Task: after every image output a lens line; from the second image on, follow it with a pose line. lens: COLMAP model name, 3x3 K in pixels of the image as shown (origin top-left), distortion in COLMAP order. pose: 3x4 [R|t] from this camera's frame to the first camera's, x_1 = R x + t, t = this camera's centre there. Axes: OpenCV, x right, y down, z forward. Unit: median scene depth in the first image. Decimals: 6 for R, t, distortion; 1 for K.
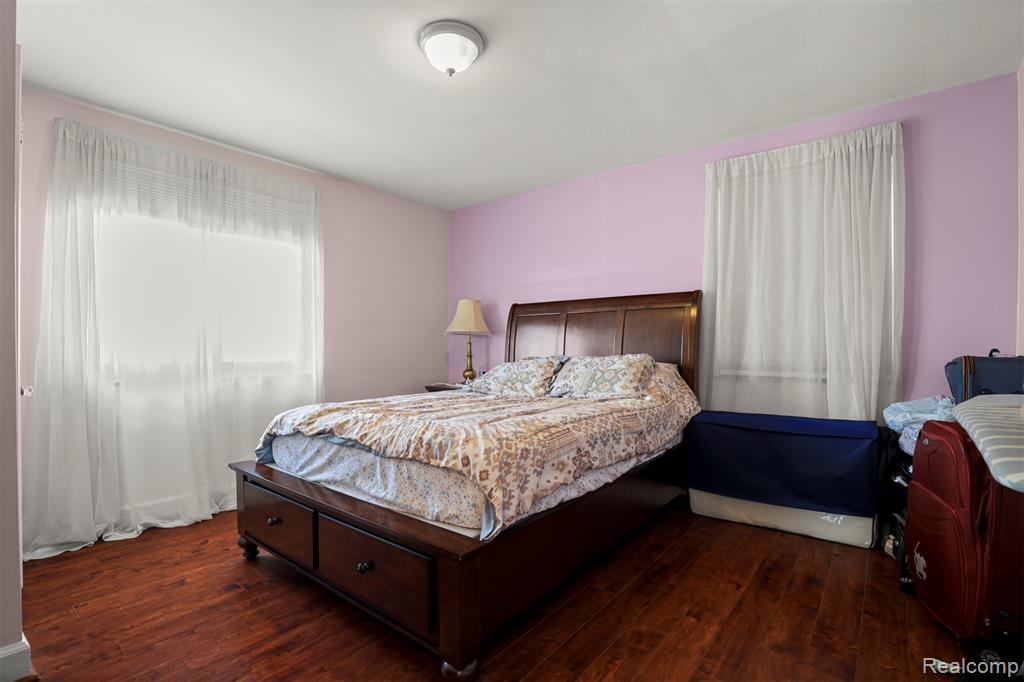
lens RADIAL K [[476.2, 0, 512.0], [0, 476.2, 341.0], [0, 0, 1]] dist [-0.017860, 0.000441]
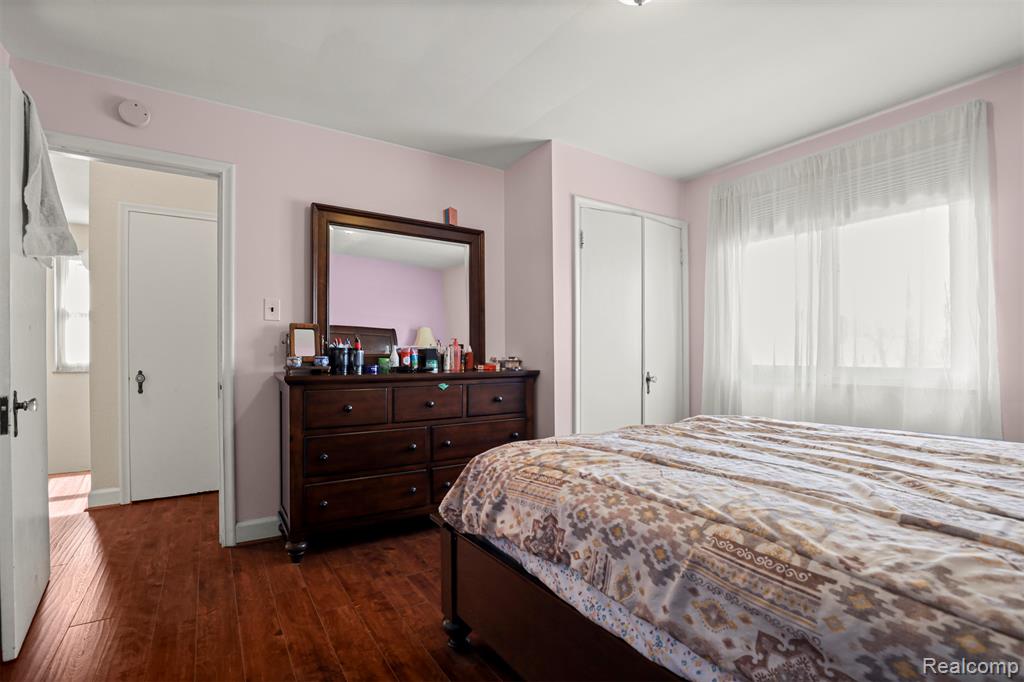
lens RADIAL K [[480.6, 0, 514.4], [0, 480.6, 357.7], [0, 0, 1]] dist [-0.037635, 0.009354]
pose [[-0.308613, 0.005189, -0.951173, 0.471926], [0.010044, 0.999947, 0.002196, 0.014431], [0.951135, -0.008875, -0.308649, 0.732383]]
